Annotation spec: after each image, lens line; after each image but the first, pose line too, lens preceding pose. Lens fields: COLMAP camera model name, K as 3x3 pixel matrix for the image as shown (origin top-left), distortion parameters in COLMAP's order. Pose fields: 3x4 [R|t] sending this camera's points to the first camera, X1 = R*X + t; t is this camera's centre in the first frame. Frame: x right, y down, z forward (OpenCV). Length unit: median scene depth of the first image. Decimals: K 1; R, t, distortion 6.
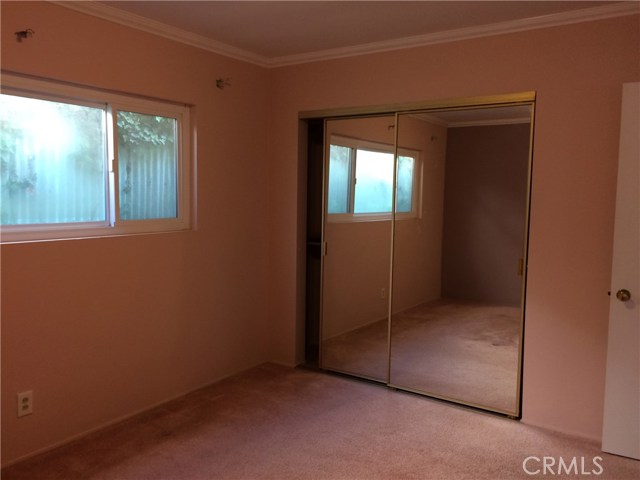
lens RADIAL K [[556.1, 0, 320.0], [0, 556.1, 240.0], [0, 0, 1]] dist [0.086634, -0.008461]
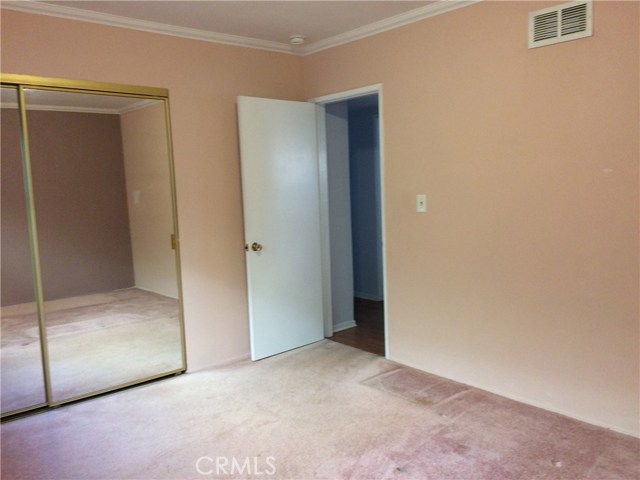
lens RADIAL K [[556.1, 0, 320.0], [0, 556.1, 240.0], [0, 0, 1]] dist [0.086634, -0.008461]
pose [[0.253836, -0.115362, 0.960343, -0.744828], [0.113079, 0.989593, 0.088987, -0.024424], [-0.960614, 0.086007, 0.264240, 0.468983]]
